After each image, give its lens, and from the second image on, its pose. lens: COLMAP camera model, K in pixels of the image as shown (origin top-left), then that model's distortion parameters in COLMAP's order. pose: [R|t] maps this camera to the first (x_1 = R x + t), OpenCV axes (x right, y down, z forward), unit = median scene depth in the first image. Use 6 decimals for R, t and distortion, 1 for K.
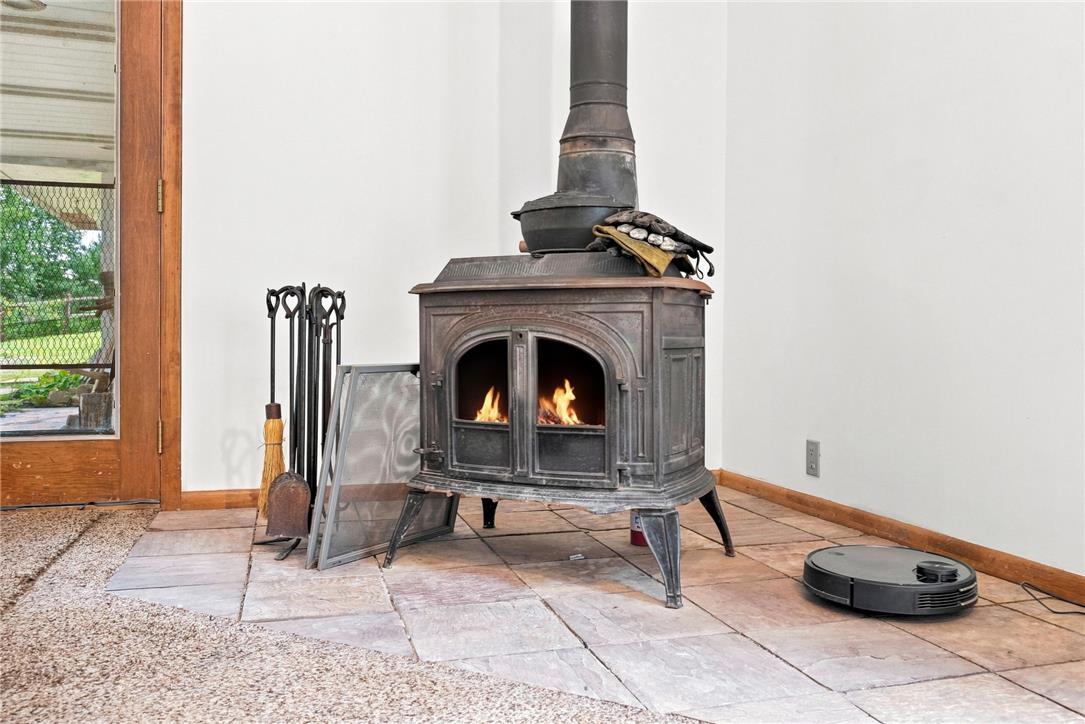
lens RADIAL K [[882.2, 0, 542.5], [0, 882.2, 362.0], [0, 0, 1]] dist [-0.001283, -0.000785]
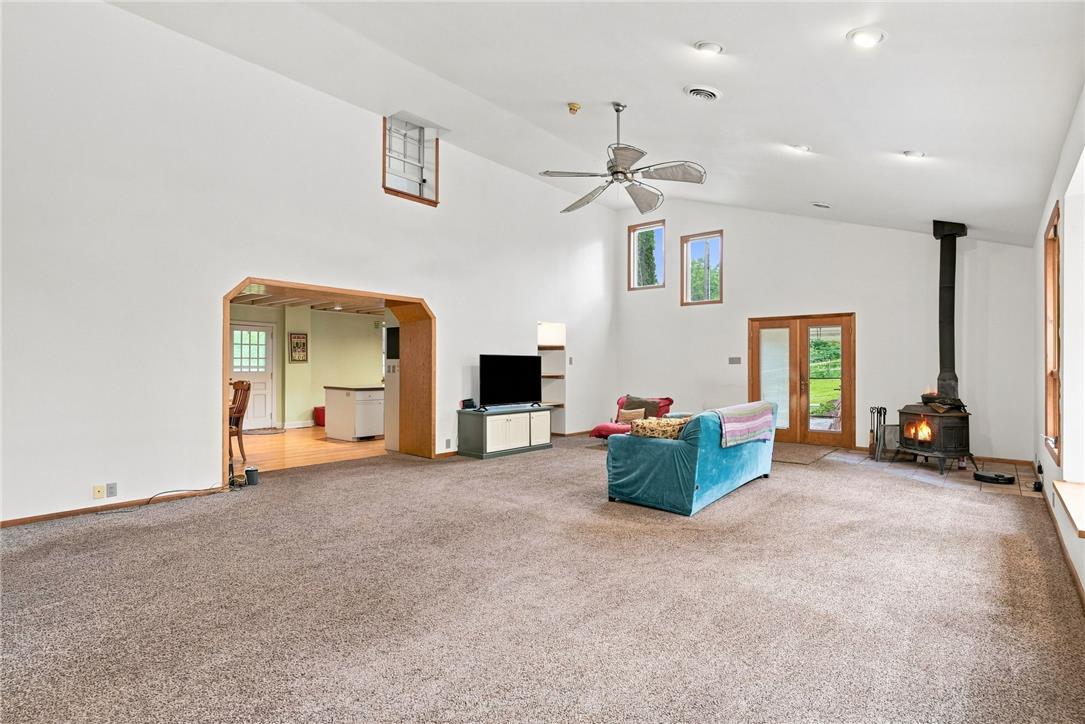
lens RADIAL K [[534.9, 0, 542.5], [0, 534.9, 362.0], [0, 0, 1]] dist [0.000163, 0.000015]
pose [[0.551199, -0.006866, -0.834345, 1.257872], [-0.017906, 0.999638, -0.020056, -0.253729], [0.834181, 0.025995, 0.550877, -2.345816]]
